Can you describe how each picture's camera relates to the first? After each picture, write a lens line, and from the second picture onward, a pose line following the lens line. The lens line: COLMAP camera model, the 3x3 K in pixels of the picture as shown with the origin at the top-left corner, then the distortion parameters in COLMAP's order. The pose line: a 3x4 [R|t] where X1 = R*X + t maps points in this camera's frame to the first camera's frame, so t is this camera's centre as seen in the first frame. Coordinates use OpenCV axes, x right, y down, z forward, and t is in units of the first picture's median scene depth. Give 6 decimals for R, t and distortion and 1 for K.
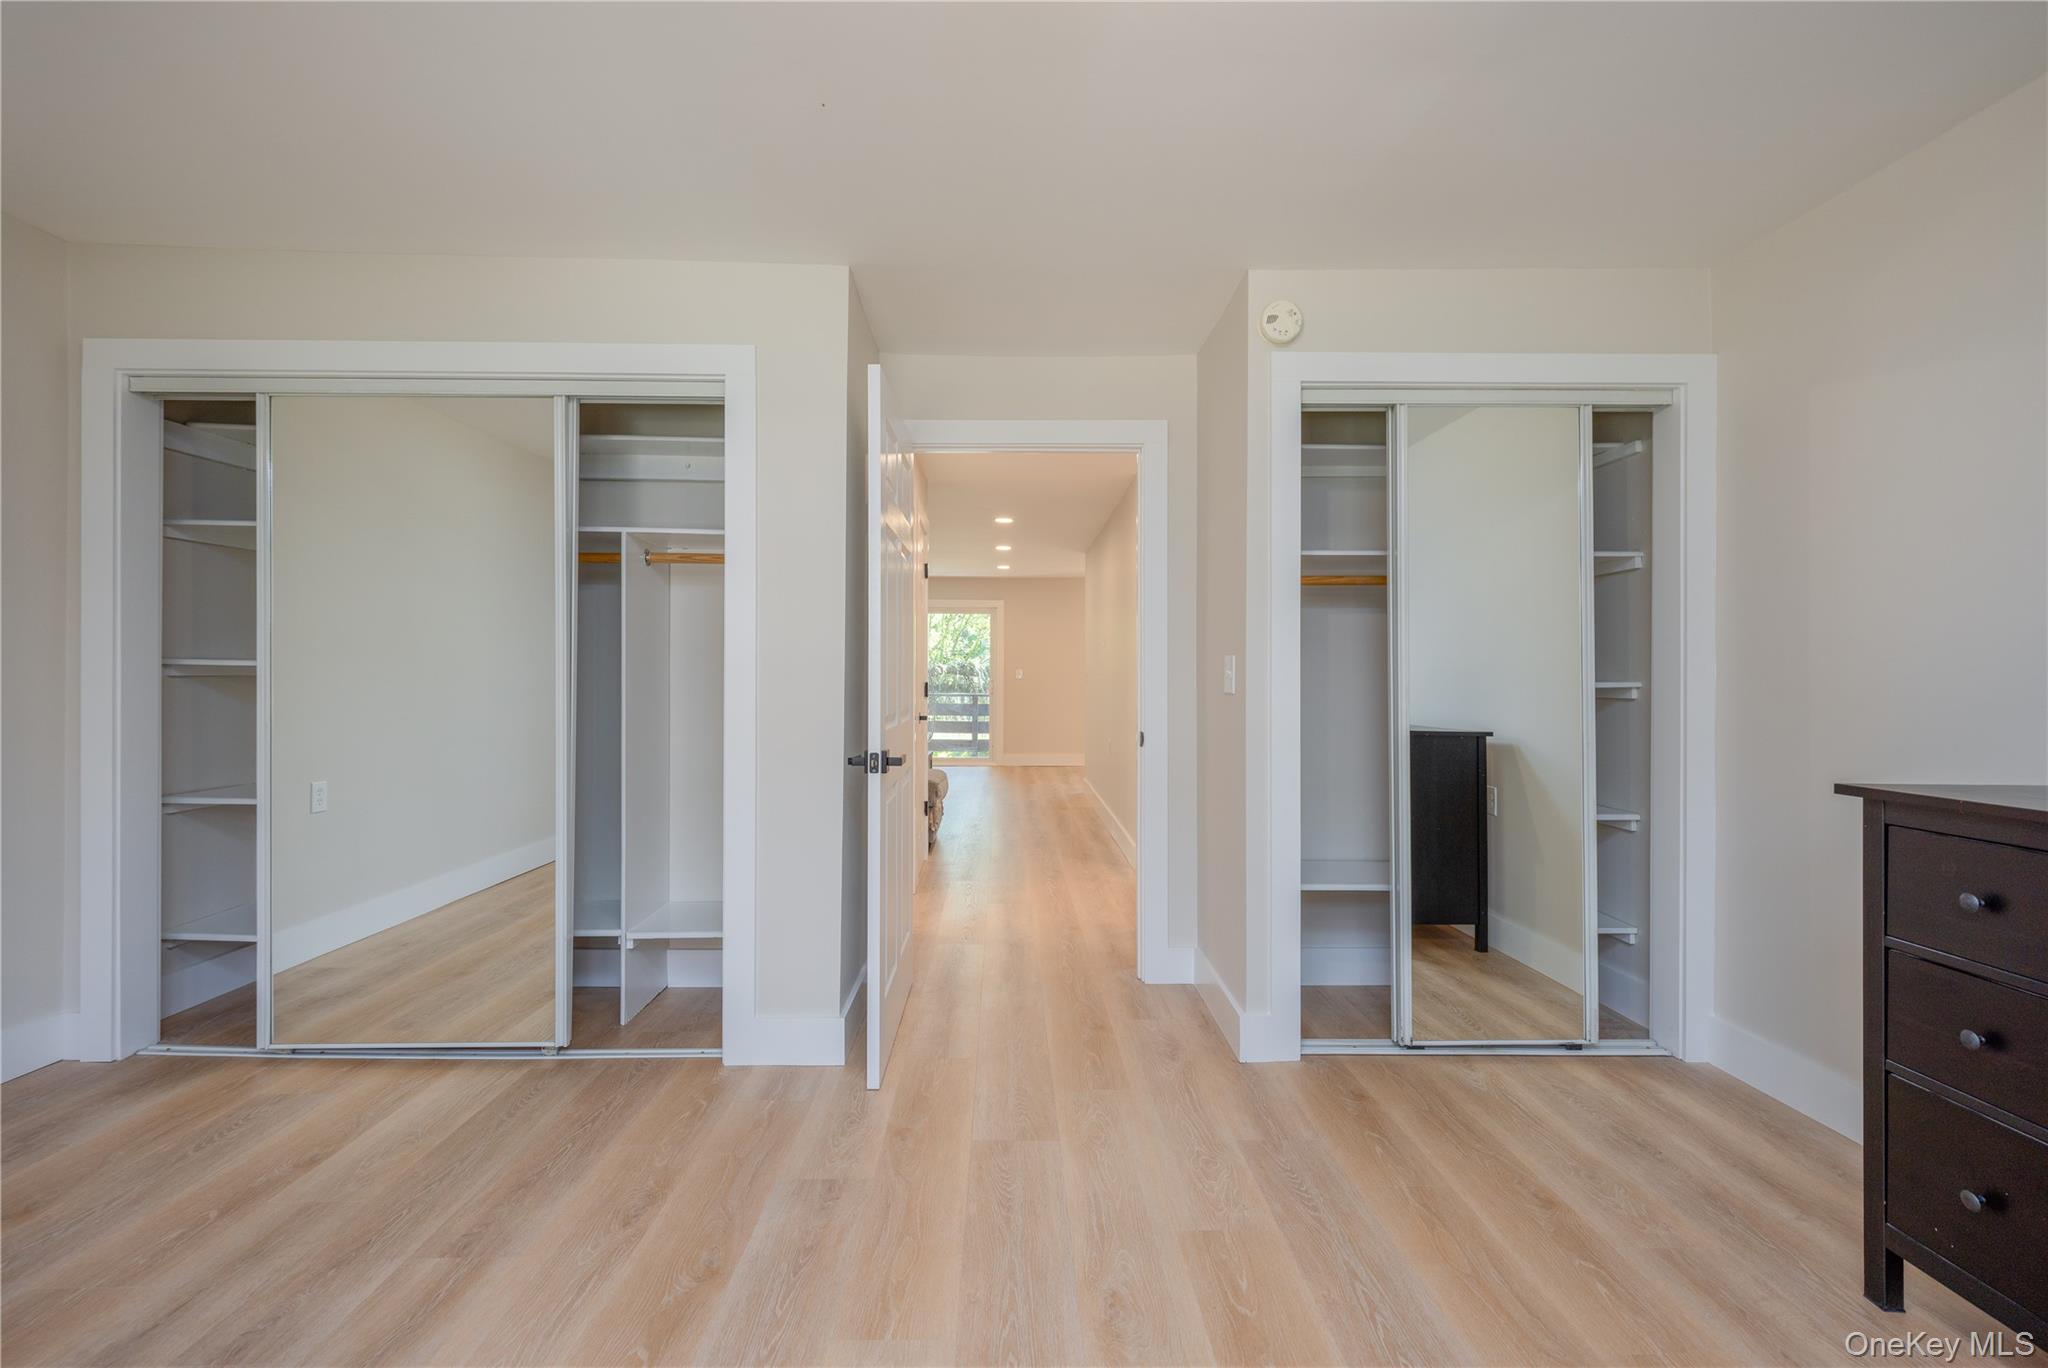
lens RADIAL K [[939.6, 0, 1024.0], [0, 939.6, 684.0], [0, 0, 1]] dist [0.000855, -0.001134]
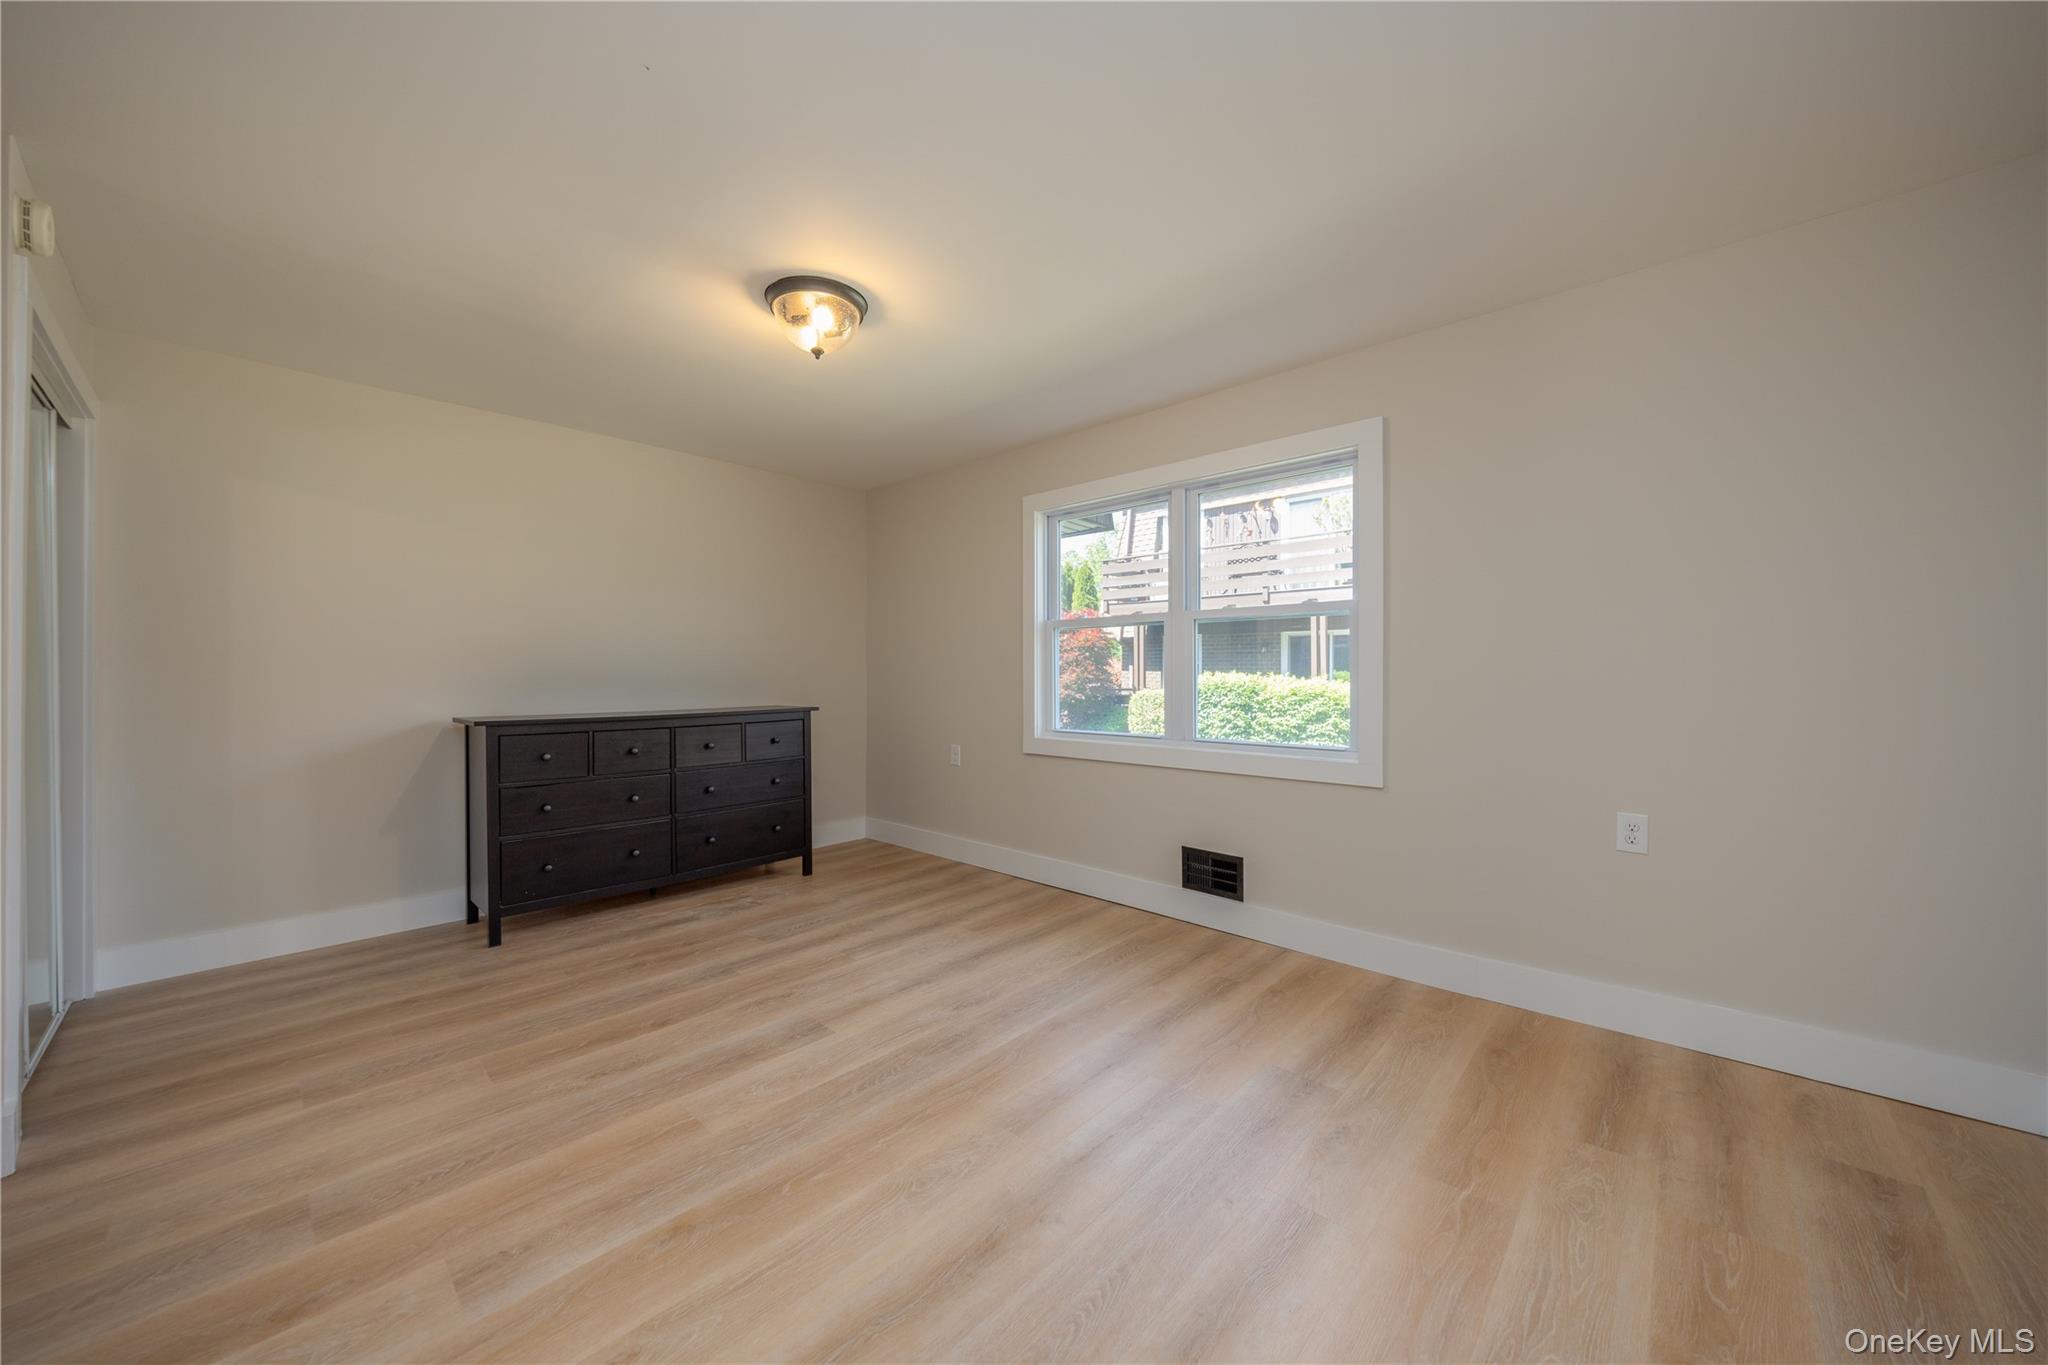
lens RADIAL K [[710.0, 0, 1024.0], [0, 710.0, 682.5], [0, 0, 1]] dist [-0.001059, -0.000062]
pose [[-0.719359, -0.011785, 0.694538, -0.772647], [0.001738, 0.999822, 0.018765, -0.006073], [-0.694636, 0.014706, -0.719211, 0.858610]]
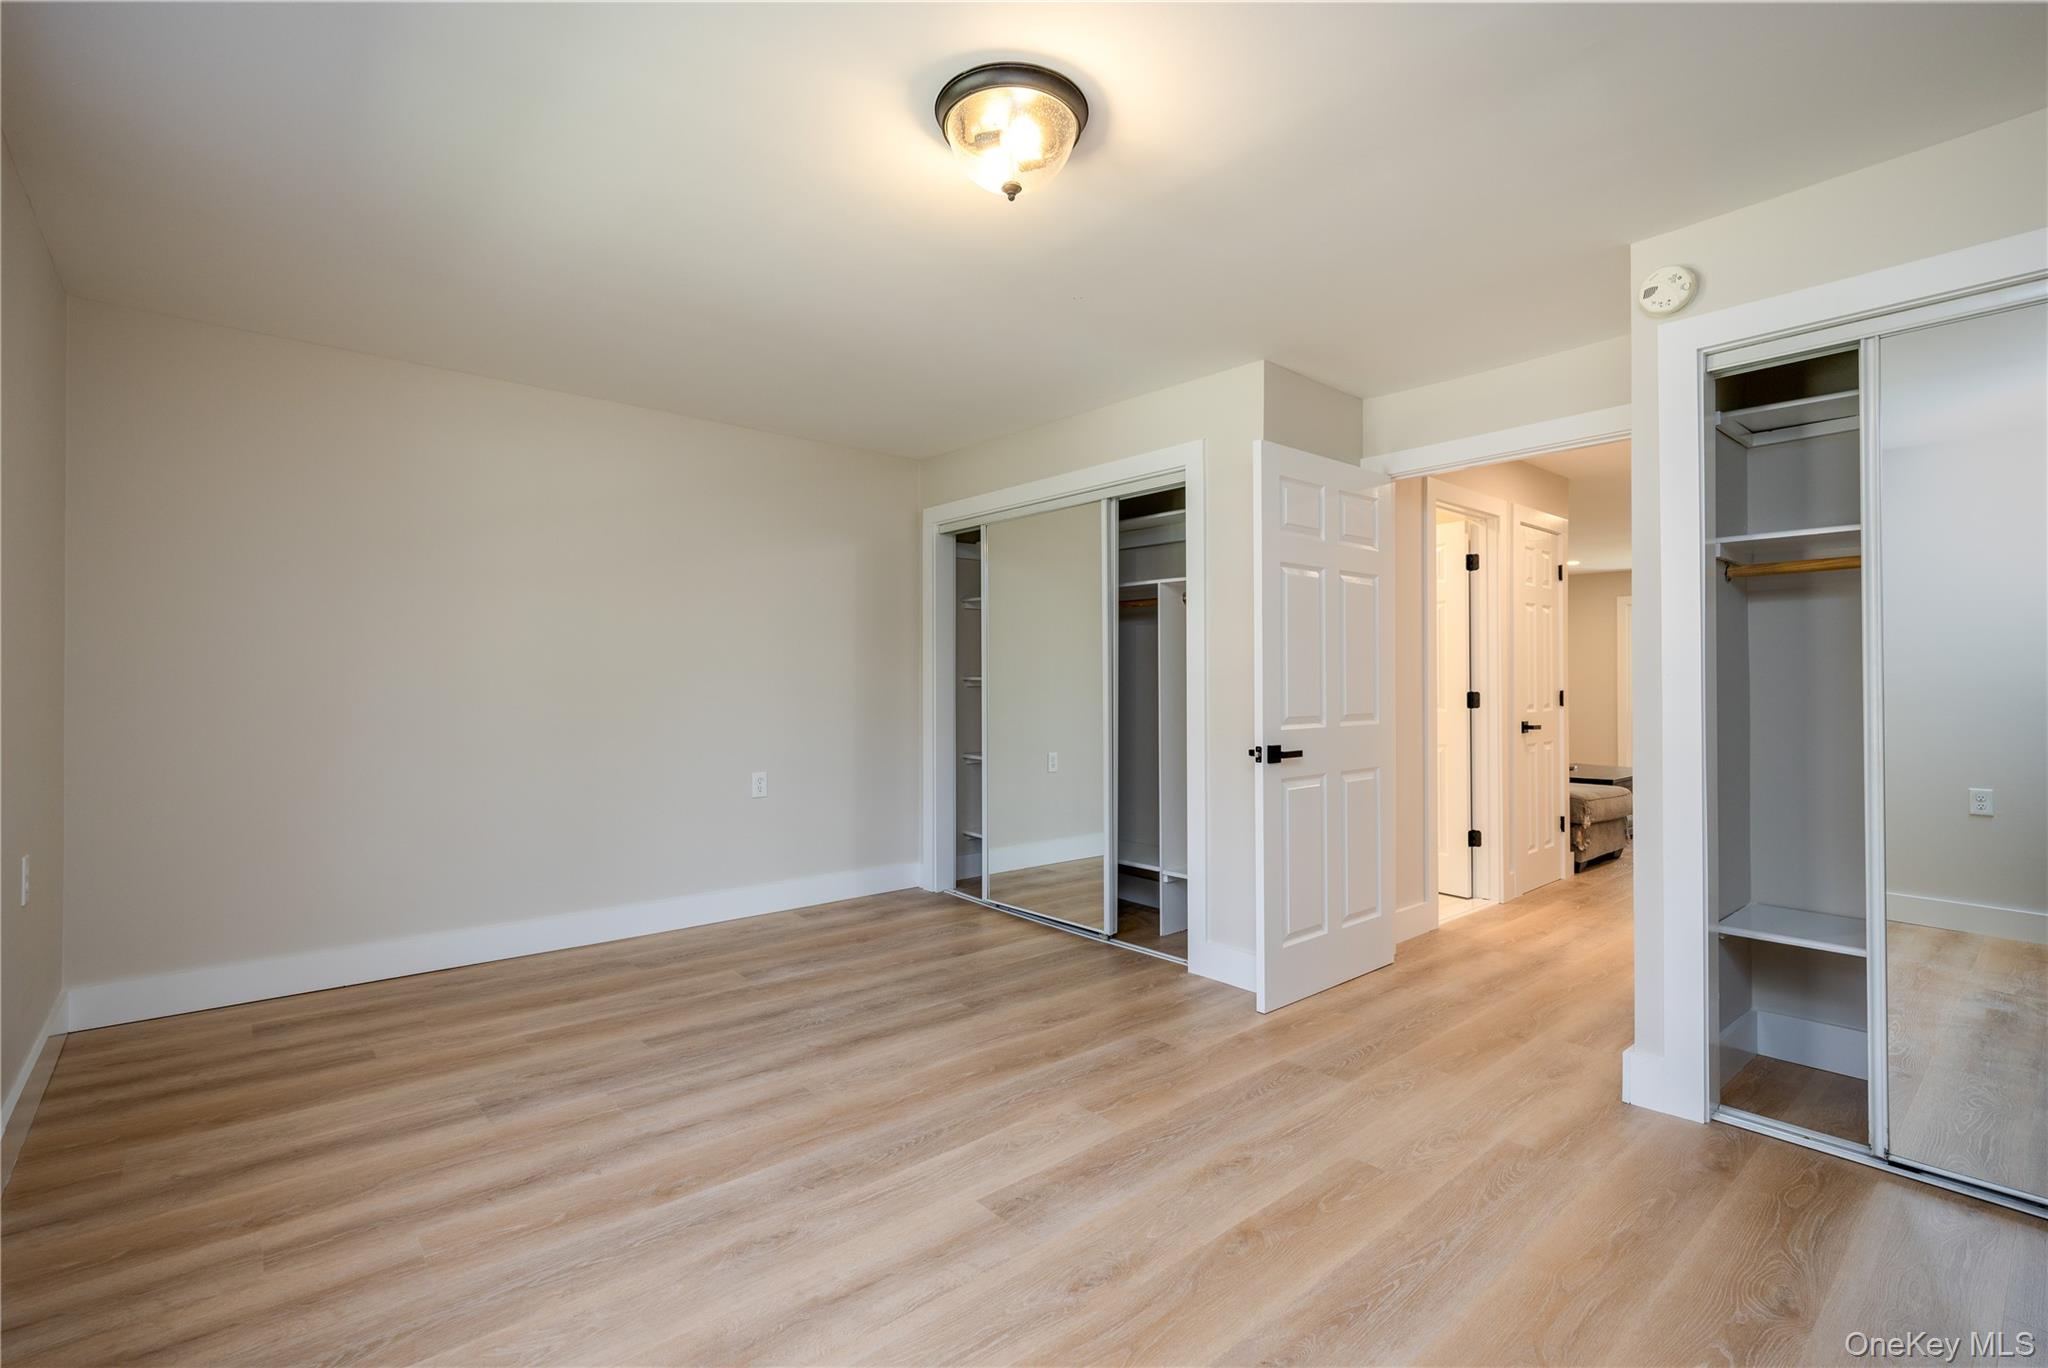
lens RADIAL K [[939.6, 0, 1024.0], [0, 939.6, 684.0], [0, 0, 1]] dist [0.000855, -0.001134]
pose [[0.631410, -0.003943, -0.775439, 0.588177], [-0.003392, 0.999963, -0.007847, 0.001239], [0.775442, 0.007585, 0.631373, -0.044266]]
